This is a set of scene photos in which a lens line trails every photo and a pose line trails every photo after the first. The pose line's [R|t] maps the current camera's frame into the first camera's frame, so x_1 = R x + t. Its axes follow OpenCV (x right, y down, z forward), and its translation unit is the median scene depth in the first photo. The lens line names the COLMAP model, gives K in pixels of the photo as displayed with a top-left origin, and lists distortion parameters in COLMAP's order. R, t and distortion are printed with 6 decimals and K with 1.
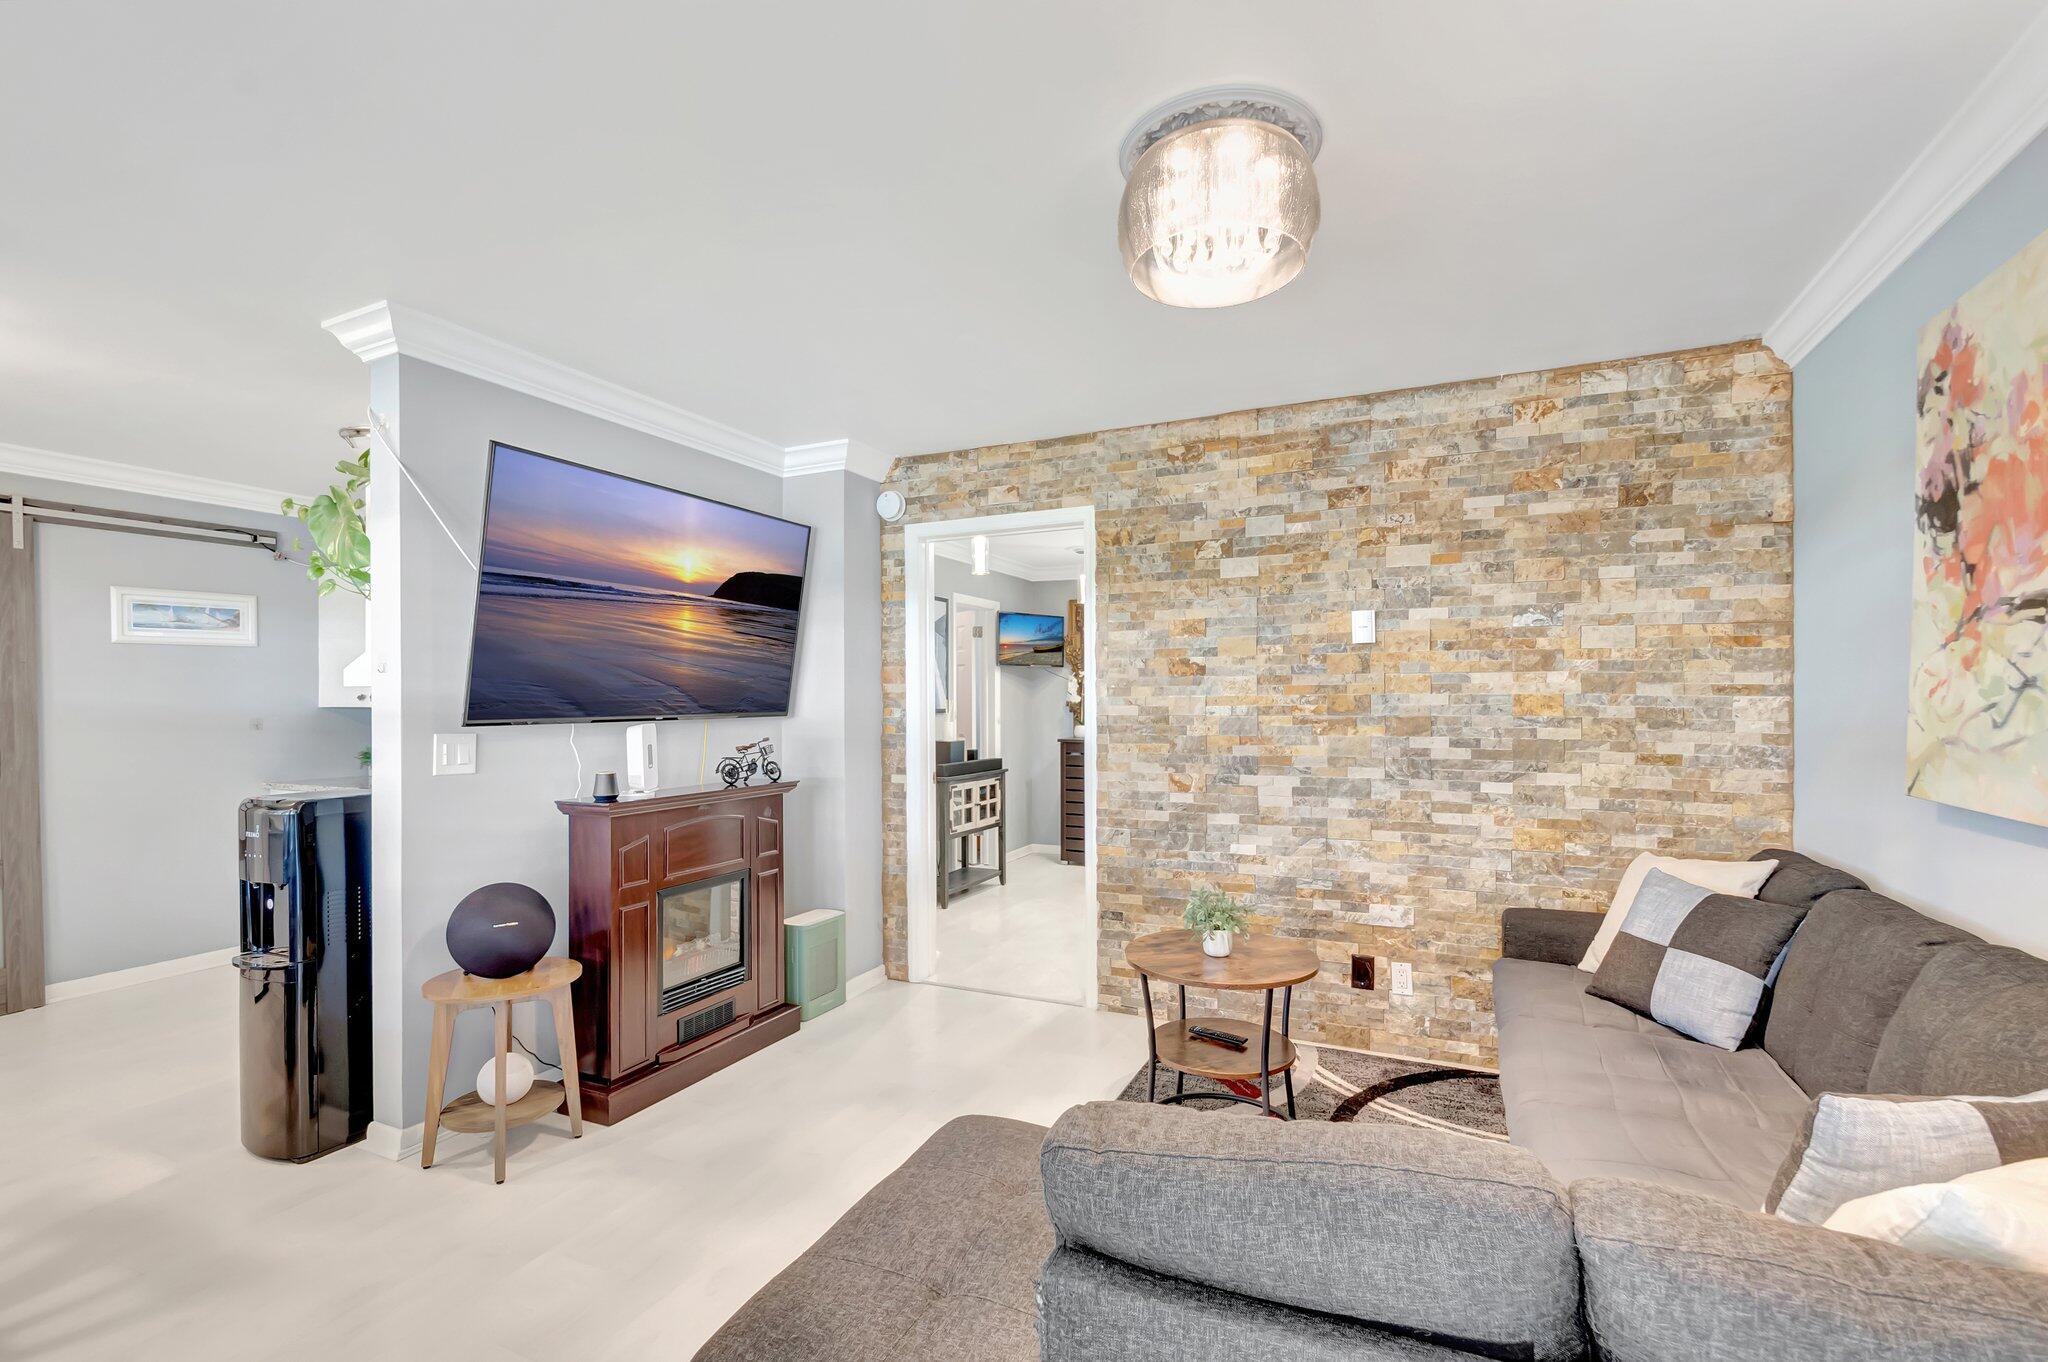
lens RADIAL K [[903.4, 0, 1037.2], [0, 903.4, 704.4], [0, 0, 1]] dist [0.004088, 0.000281]
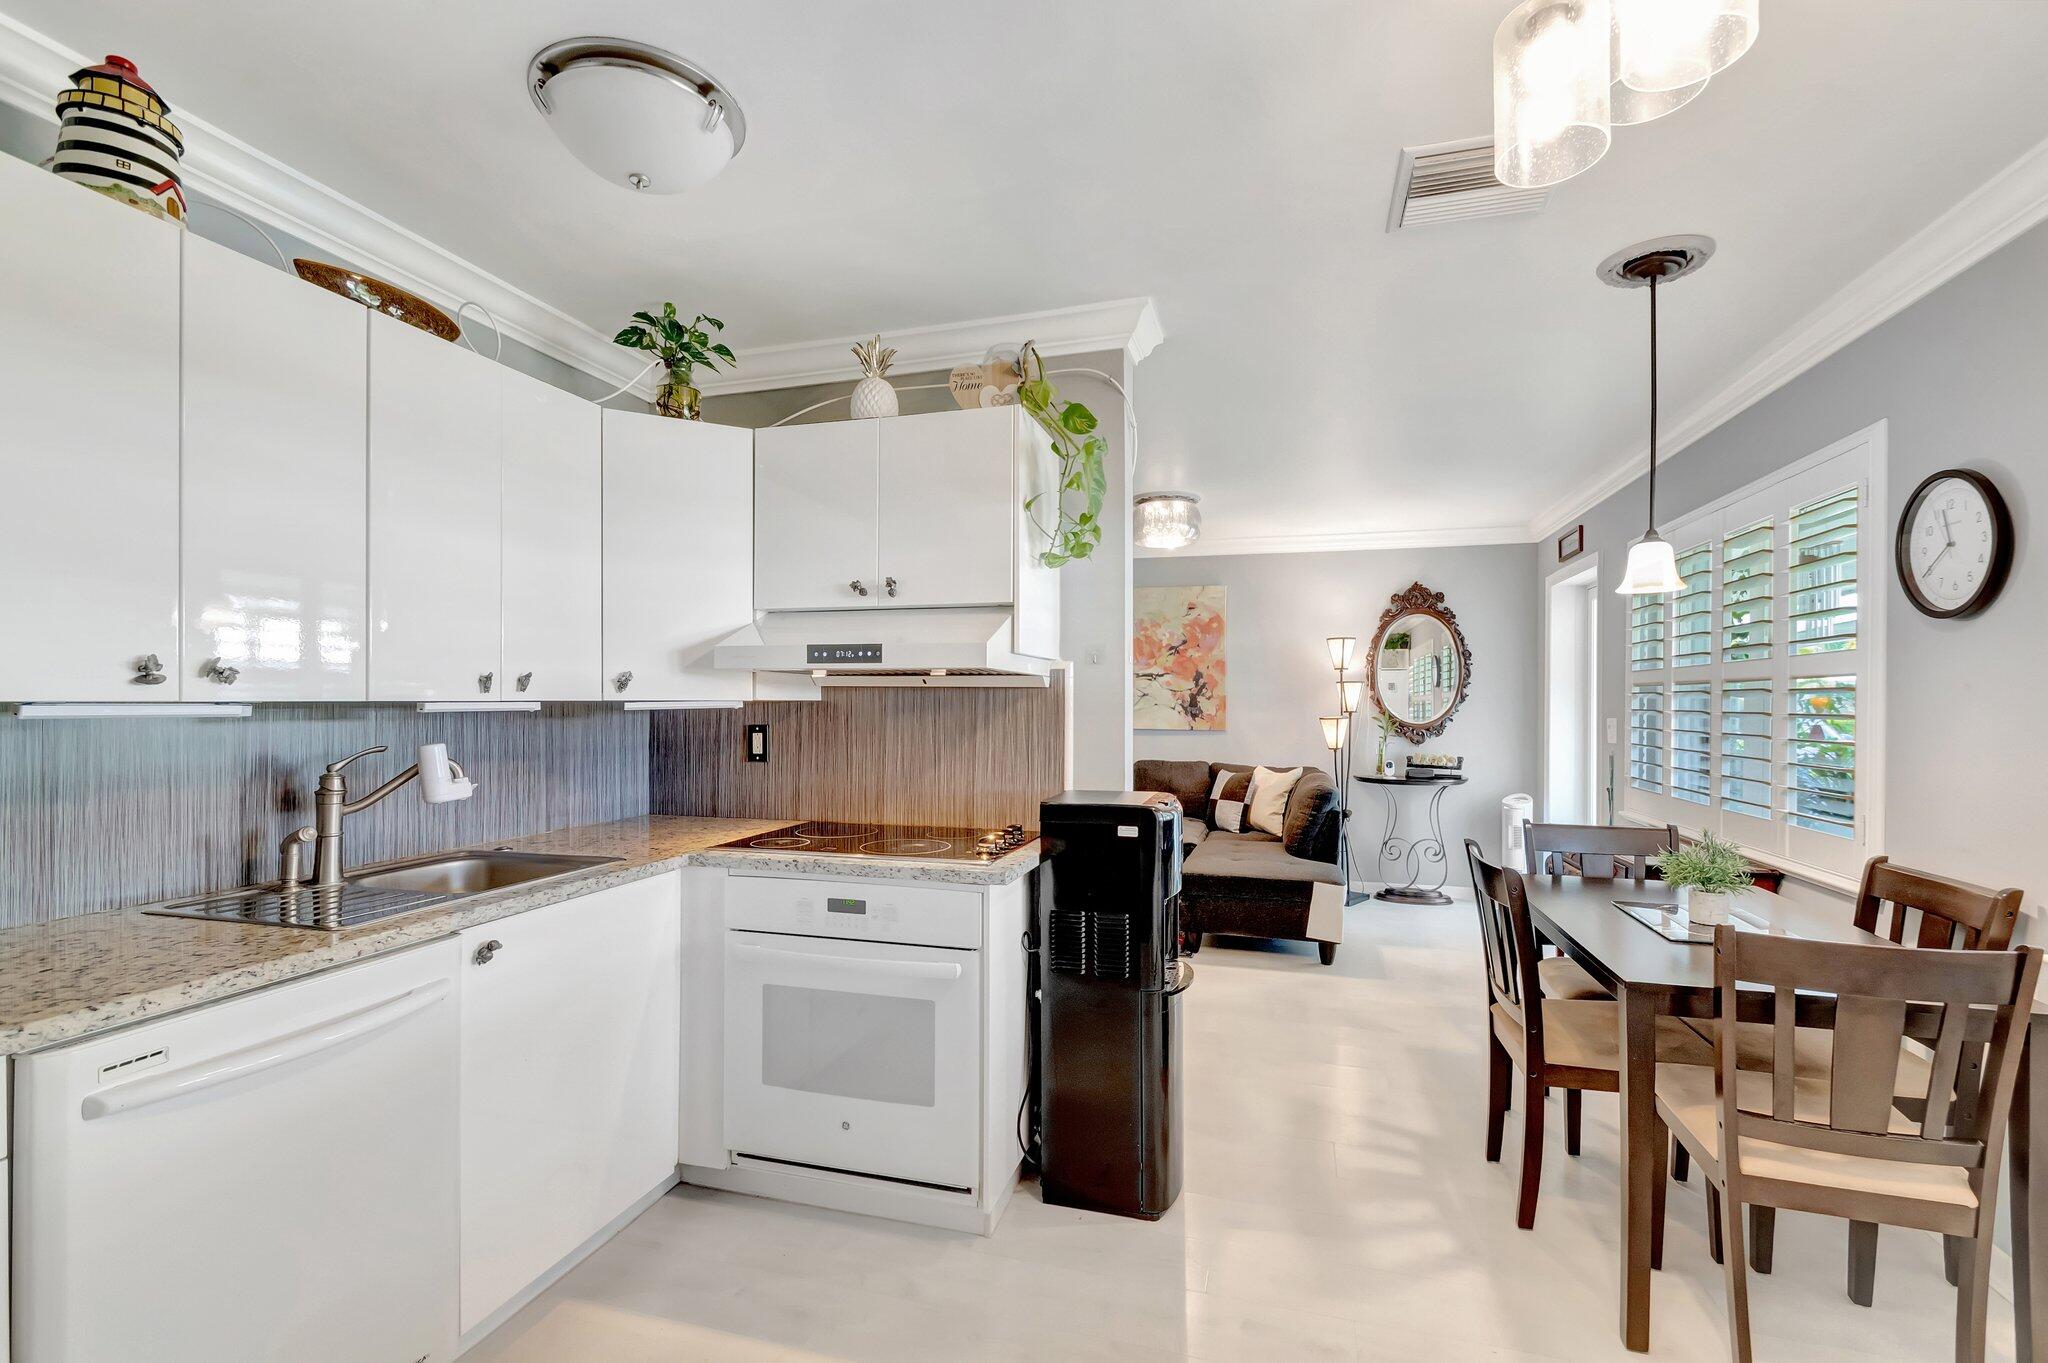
lens RADIAL K [[896.5, 0, 1036.0], [0, 896.5, 709.7], [0, 0, 1]] dist [-0.000719, 0.000537]
pose [[-0.149757, -0.006050, 0.988704, -1.361389], [0.004981, 0.999964, 0.006874, 0.006626], [-0.988710, 0.005954, -0.149722, 0.998044]]
